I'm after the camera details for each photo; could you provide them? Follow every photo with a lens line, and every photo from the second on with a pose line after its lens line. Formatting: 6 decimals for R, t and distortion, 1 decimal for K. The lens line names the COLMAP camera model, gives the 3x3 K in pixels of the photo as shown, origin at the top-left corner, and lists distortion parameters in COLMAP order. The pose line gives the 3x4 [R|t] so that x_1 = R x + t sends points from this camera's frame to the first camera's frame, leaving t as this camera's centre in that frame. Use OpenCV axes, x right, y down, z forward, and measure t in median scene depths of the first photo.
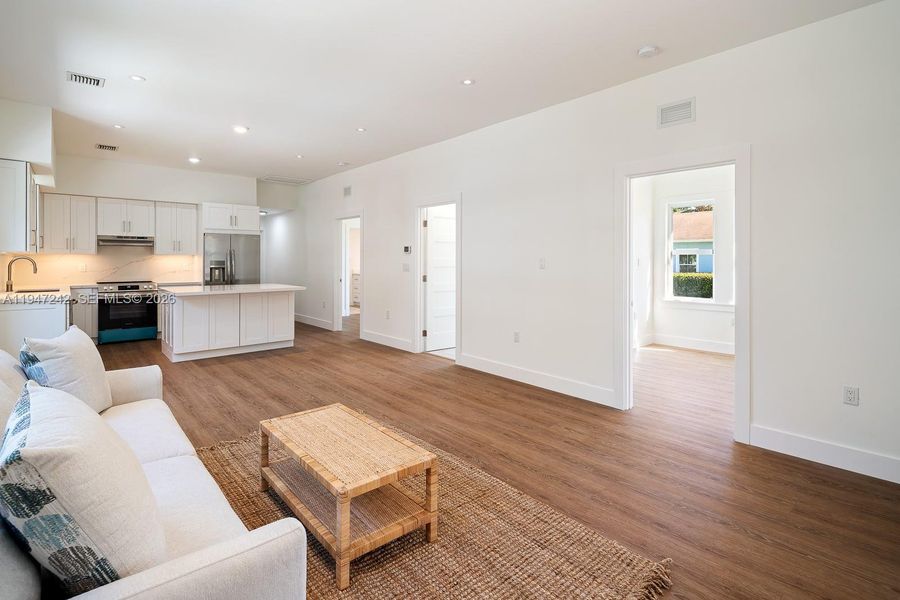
lens RADIAL K [[445.2, 0, 482.6], [0, 445.2, 258.2], [0, 0, 1]] dist [0.001426, 0.000500]
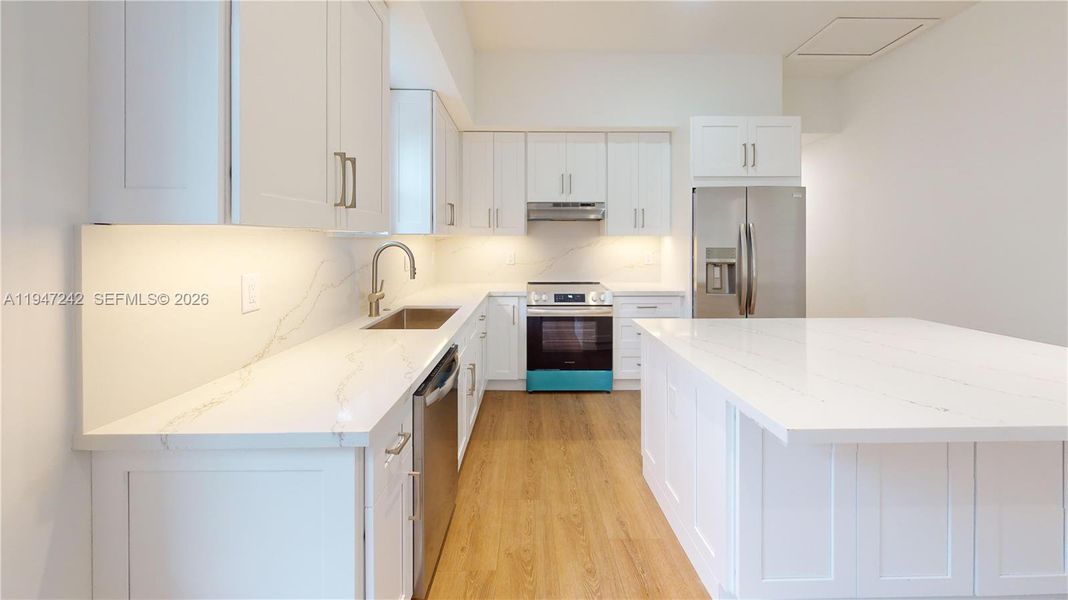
lens RADIAL K [[395.9, 0, 534.0], [0, 395.9, 300.0], [0, 0, 1]] dist [0.000619, 0.000061]
pose [[0.733792, 0.097992, -0.672270, -0.499024], [0.008435, 0.988153, 0.153242, -0.004515], [0.679322, -0.118118, 0.724272, 0.618309]]
